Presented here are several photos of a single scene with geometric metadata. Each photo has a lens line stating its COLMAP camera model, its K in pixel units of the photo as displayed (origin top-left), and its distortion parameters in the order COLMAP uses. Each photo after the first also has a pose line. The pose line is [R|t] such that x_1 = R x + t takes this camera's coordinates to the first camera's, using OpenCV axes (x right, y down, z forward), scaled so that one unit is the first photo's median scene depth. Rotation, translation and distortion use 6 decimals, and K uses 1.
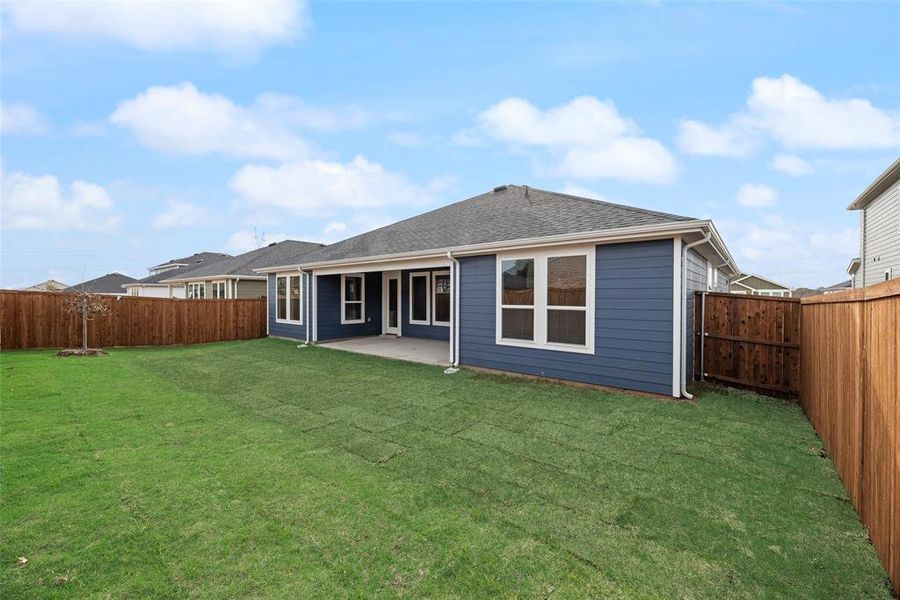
lens RADIAL K [[361.8, 0, 450.6], [0, 361.8, 297.5], [0, 0, 1]] dist [-0.001005, -0.000286]
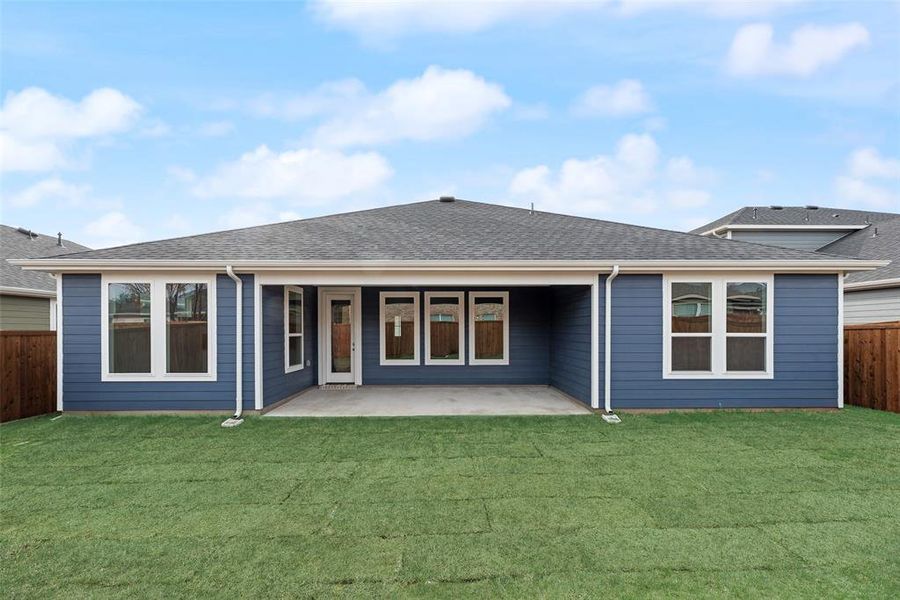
lens RADIAL K [[389.9, 0, 450.0], [0, 389.9, 331.5], [0, 0, 1]] dist [0.002229, 0.000158]
pose [[0.760305, -0.006678, 0.649532, -0.876215], [0.004348, 0.999977, 0.005190, 0.009435], [-0.649552, -0.001122, 0.760317, 0.634167]]
